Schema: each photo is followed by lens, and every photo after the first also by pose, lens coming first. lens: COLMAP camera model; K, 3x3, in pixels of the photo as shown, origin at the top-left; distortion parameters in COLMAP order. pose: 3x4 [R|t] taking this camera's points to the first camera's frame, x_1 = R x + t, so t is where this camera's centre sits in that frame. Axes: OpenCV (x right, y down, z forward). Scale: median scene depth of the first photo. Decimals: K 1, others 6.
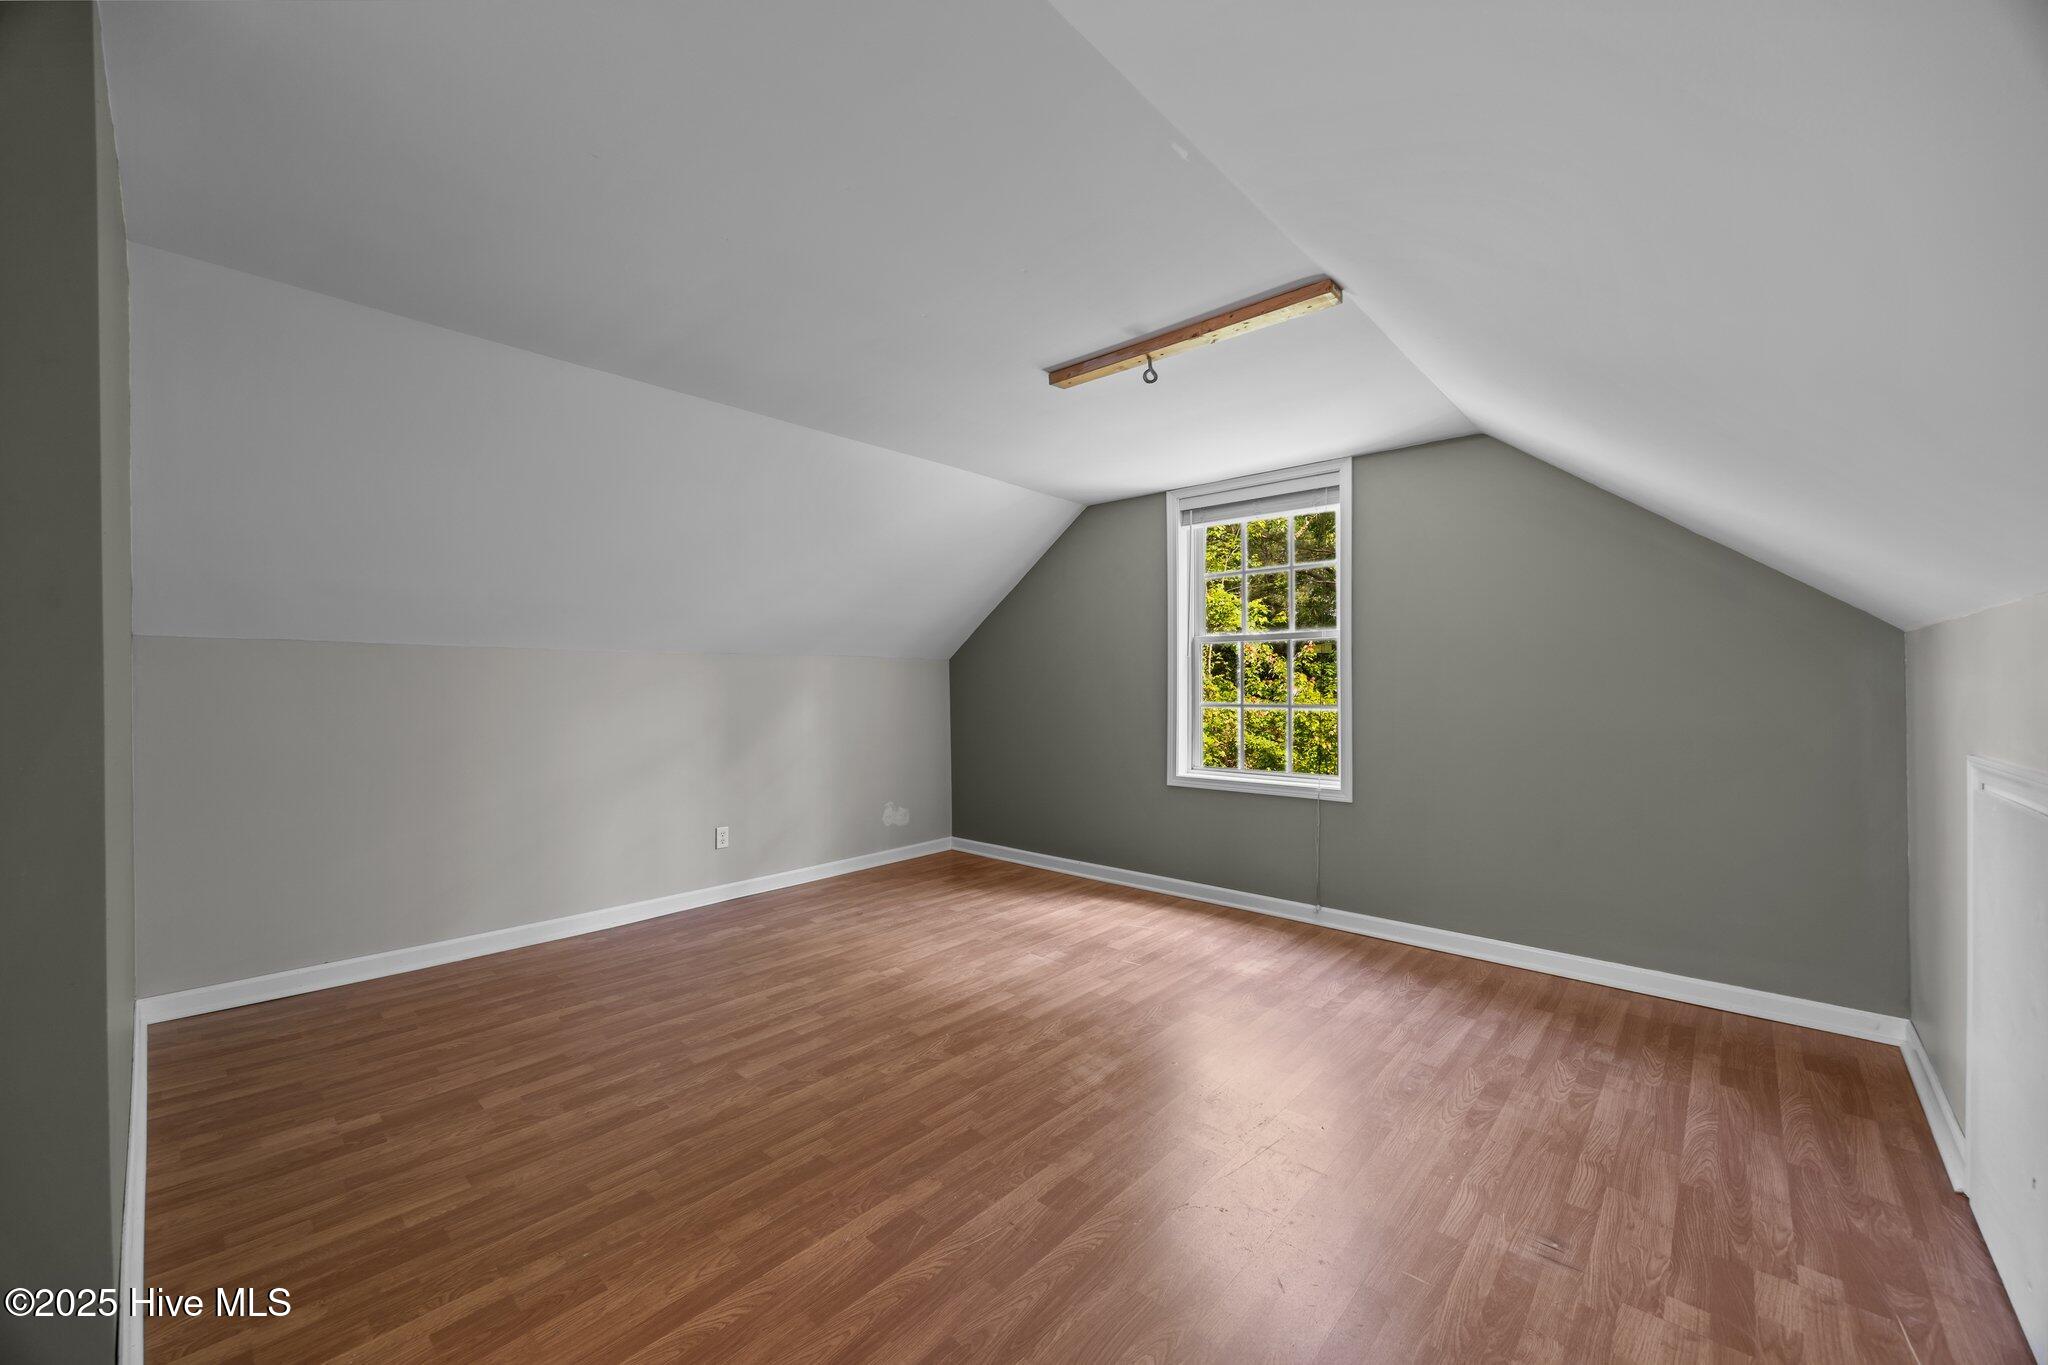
lens RADIAL K [[783.8, 0, 1020.9], [0, 783.8, 669.3], [0, 0, 1]] dist [-0.002815, 0.000060]
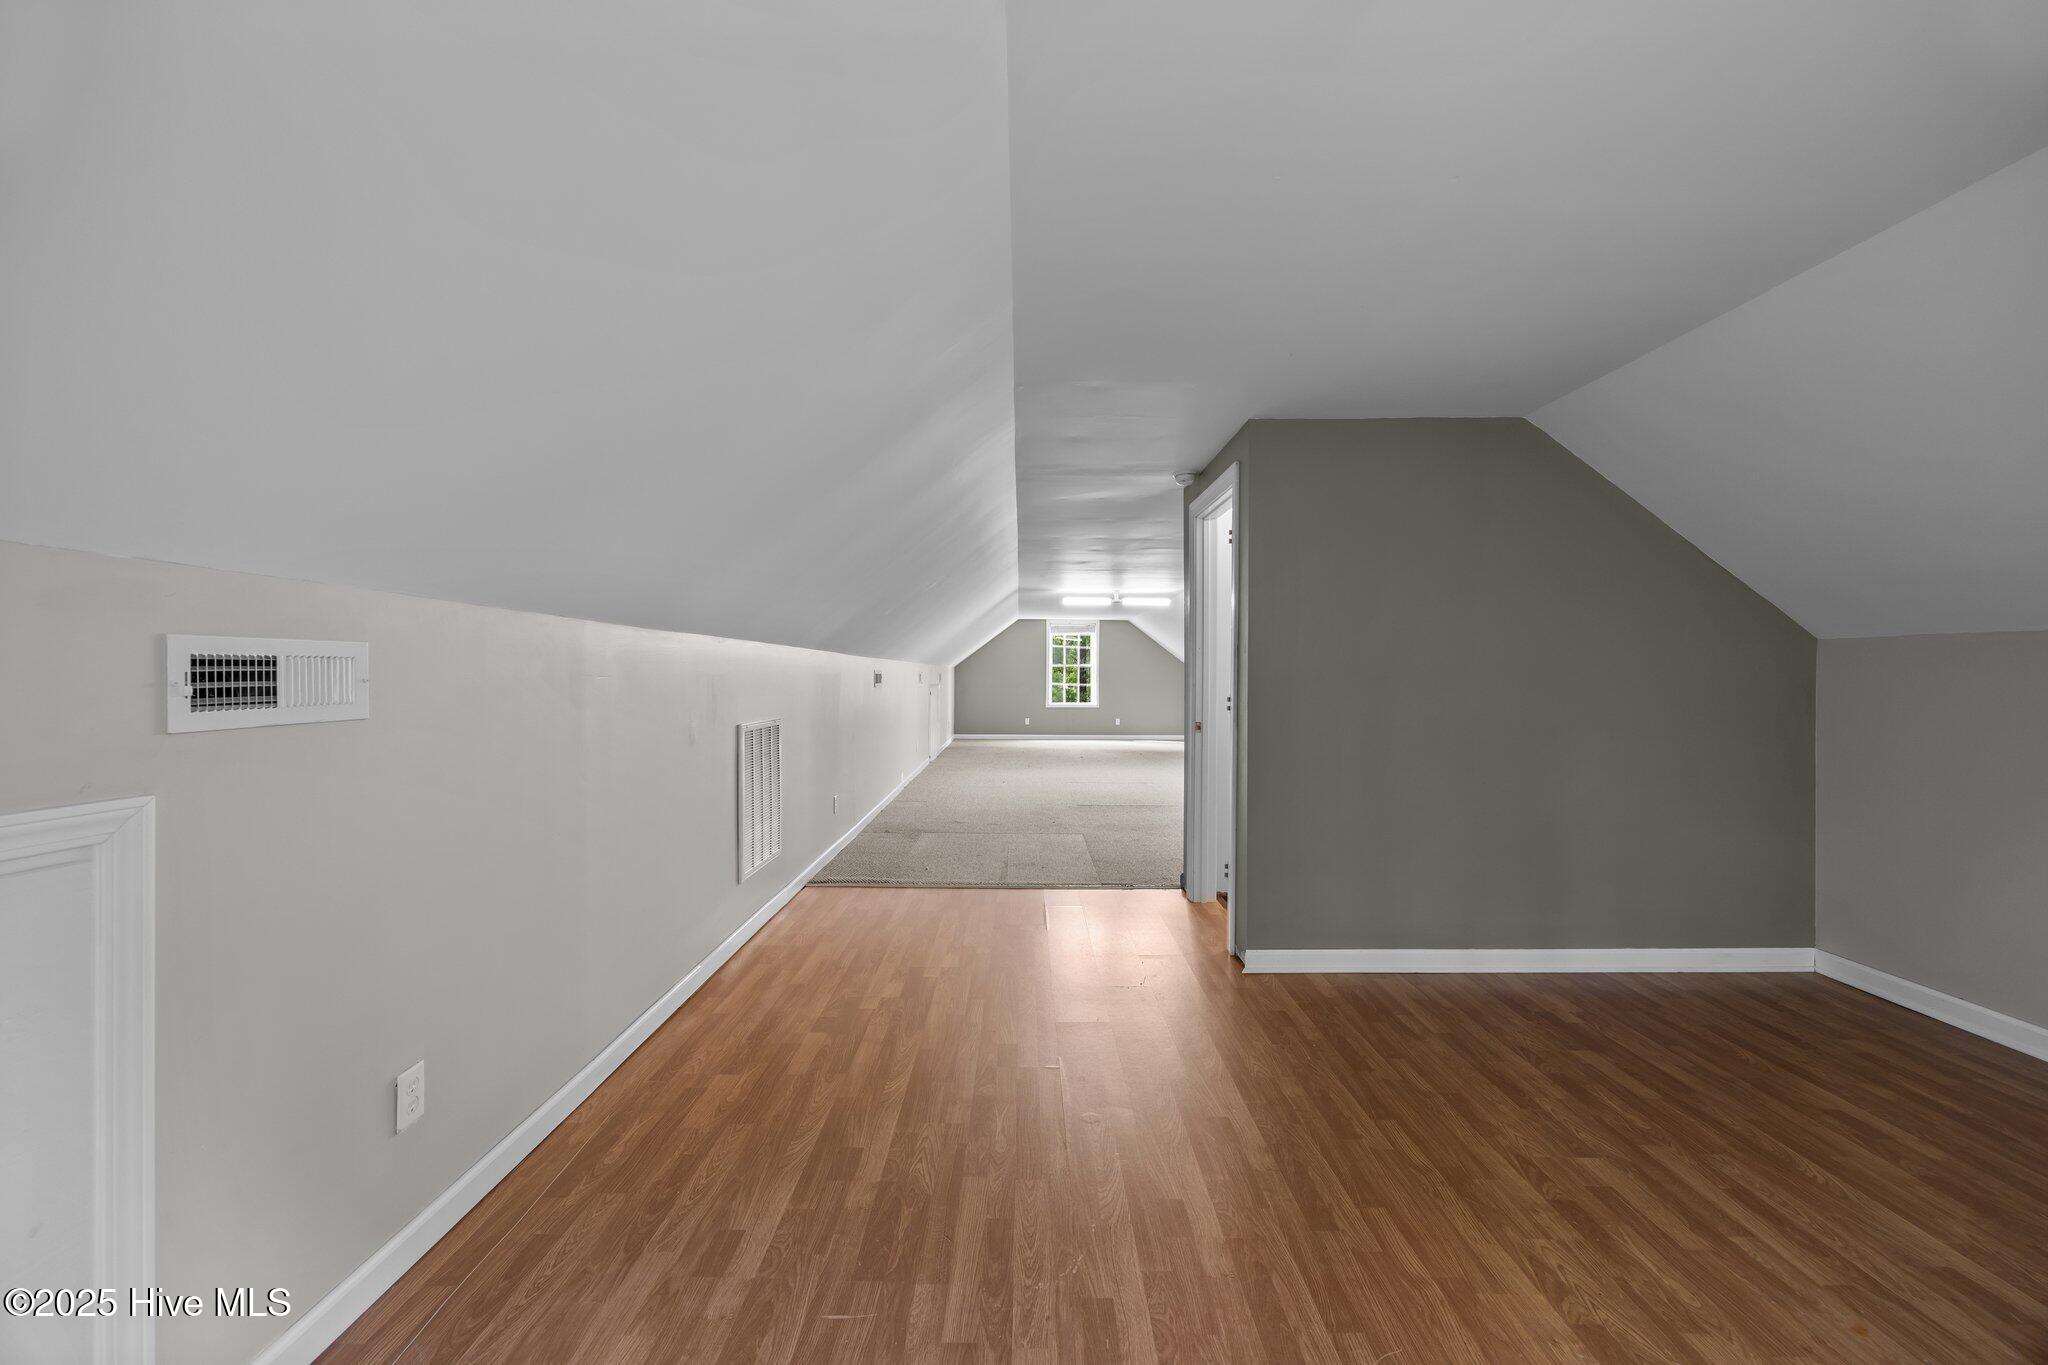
lens RADIAL K [[783.8, 0, 1020.9], [0, 783.8, 669.3], [0, 0, 1]] dist [-0.002815, 0.000060]
pose [[-0.740428, -0.006063, -0.672108, 0.621866], [0.008084, 0.999807, -0.017924, 0.011630], [0.672087, -0.018705, -0.740236, 1.178663]]
